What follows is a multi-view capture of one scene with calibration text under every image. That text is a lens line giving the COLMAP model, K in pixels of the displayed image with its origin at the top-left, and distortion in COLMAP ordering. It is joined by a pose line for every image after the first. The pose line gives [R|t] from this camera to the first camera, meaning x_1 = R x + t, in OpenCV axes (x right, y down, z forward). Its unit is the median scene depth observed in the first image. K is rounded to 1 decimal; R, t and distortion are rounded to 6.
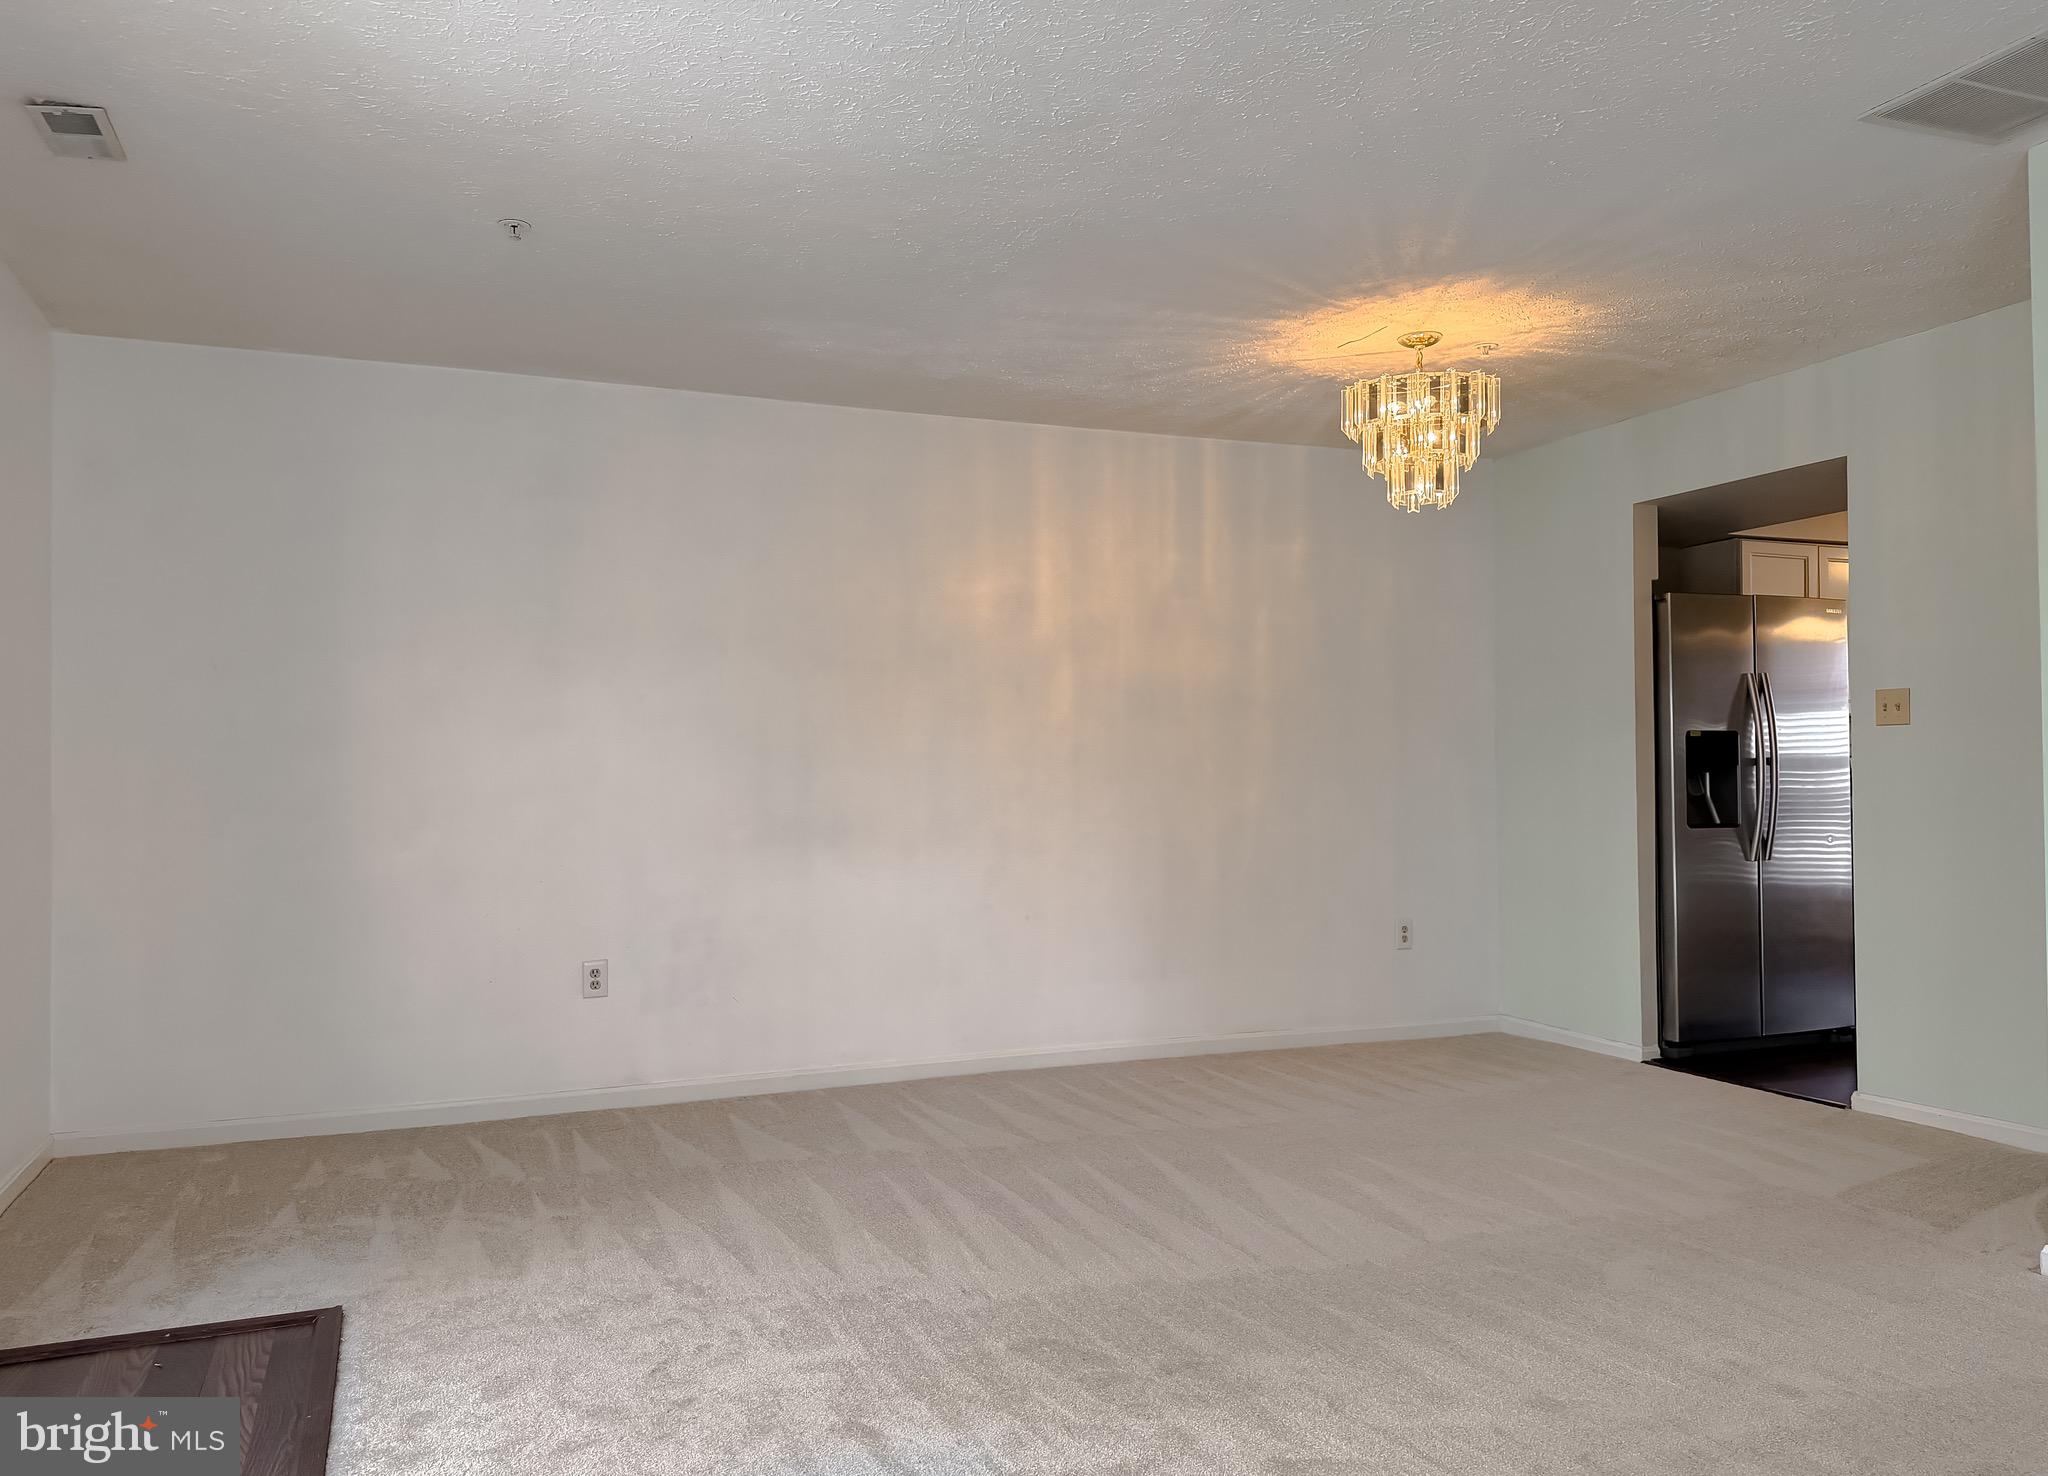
lens RADIAL K [[1469.9, 0, 1024.7], [0, 1469.9, 740.9], [0, 0, 1]] dist [0.026256, -0.041217]
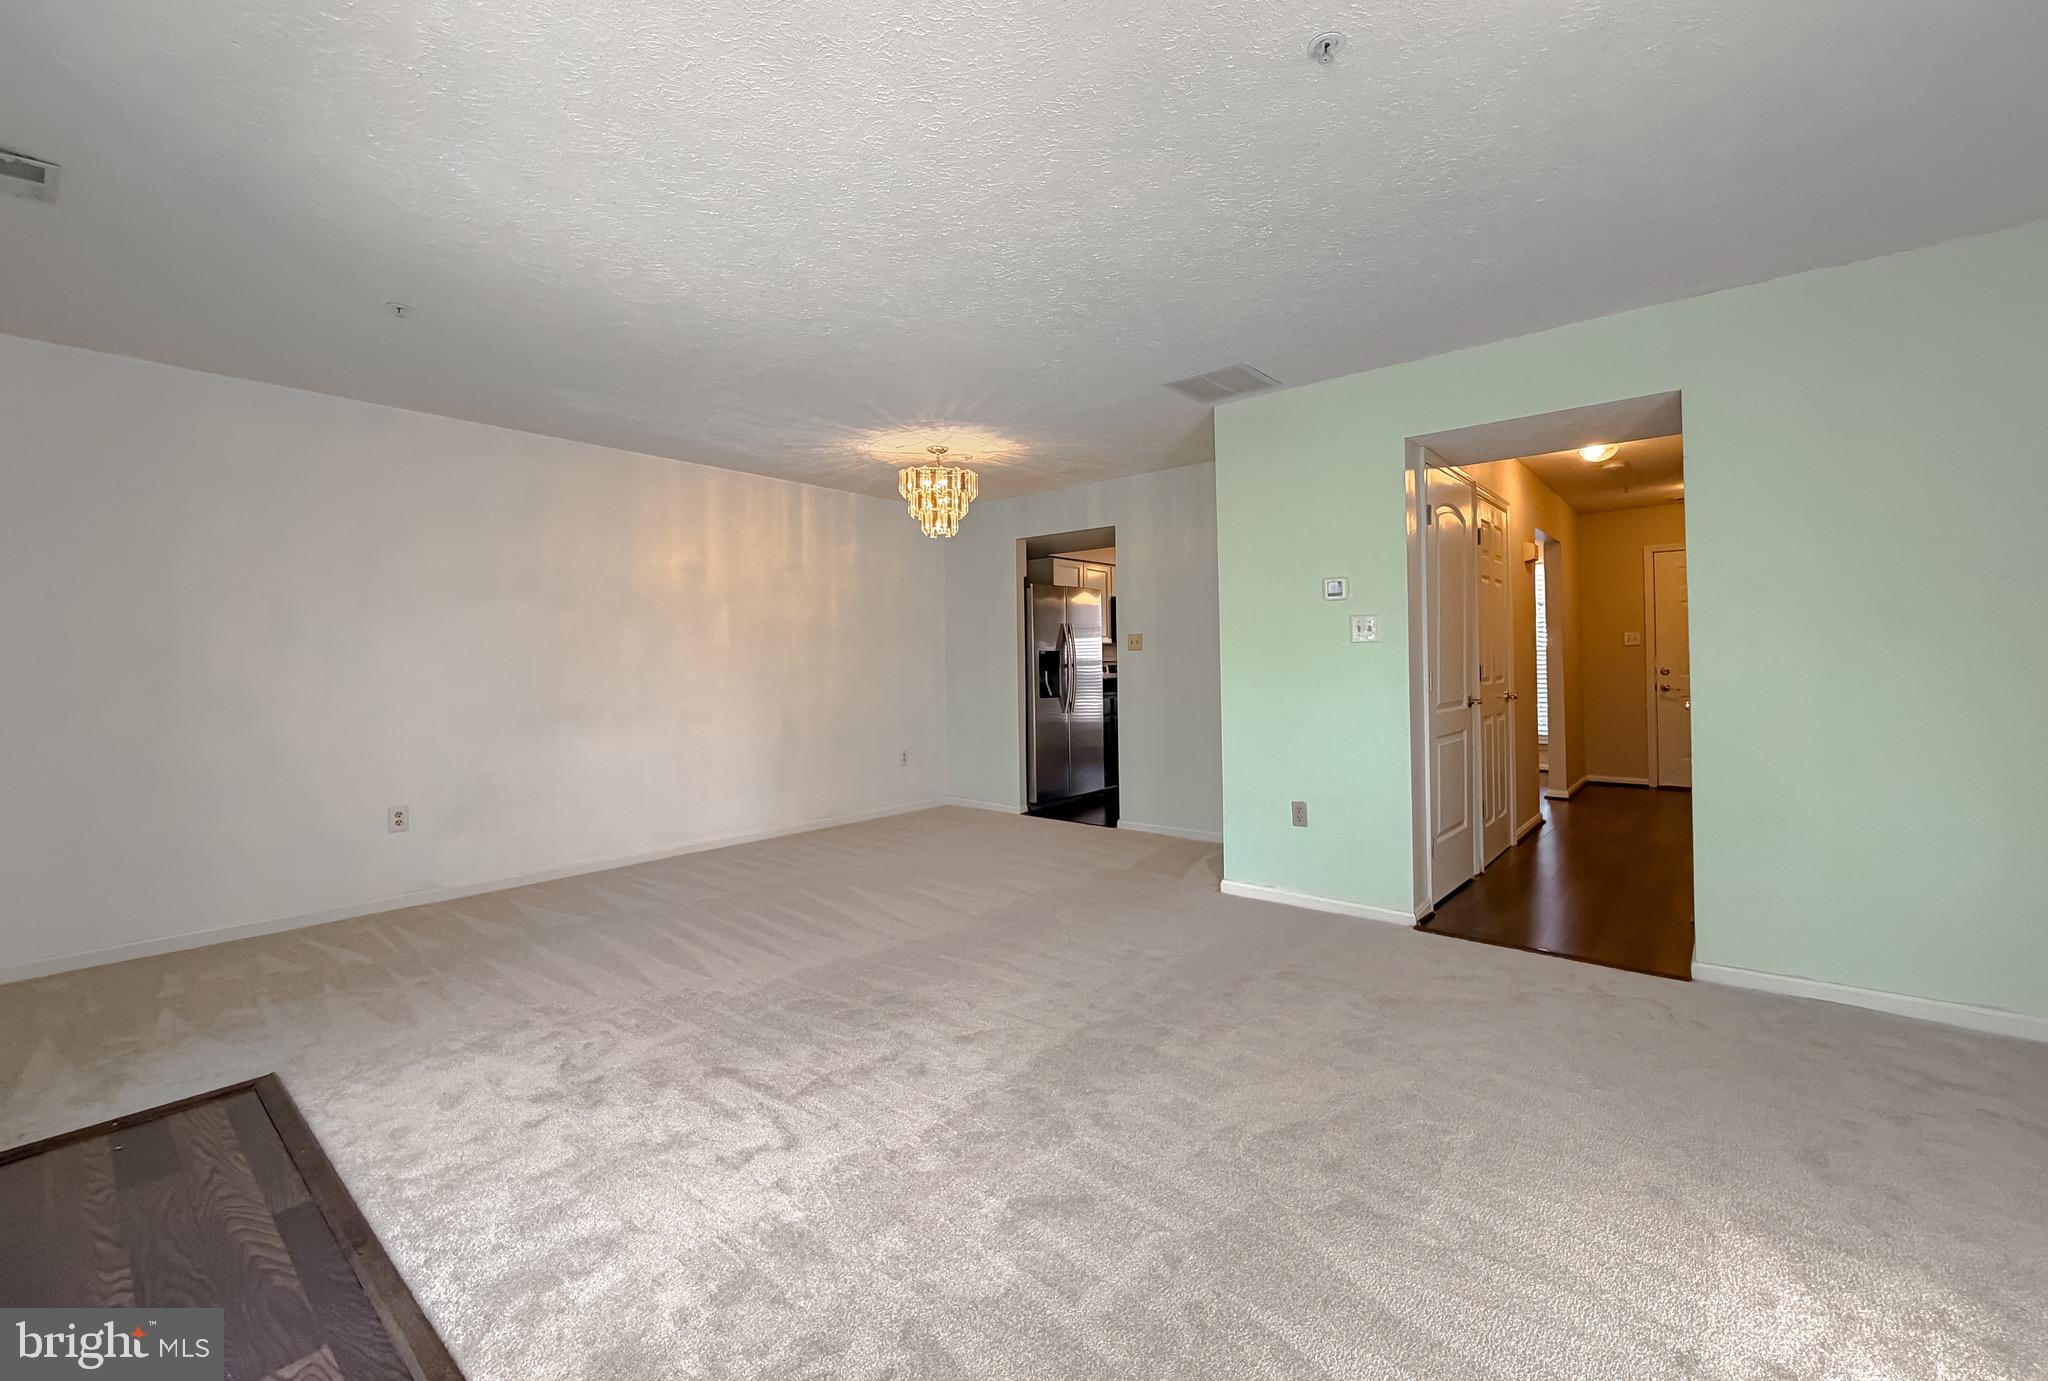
lens RADIAL K [[816.2, 0, 1032.0], [0, 816.2, 630.0], [0, 0, 1]] dist [-0.003423, -0.000619]
pose [[0.886984, 0.019625, 0.461382, -0.134812], [-0.009824, 0.999672, -0.023635, -0.013273], [-0.461695, 0.016431, 0.886887, -0.004314]]
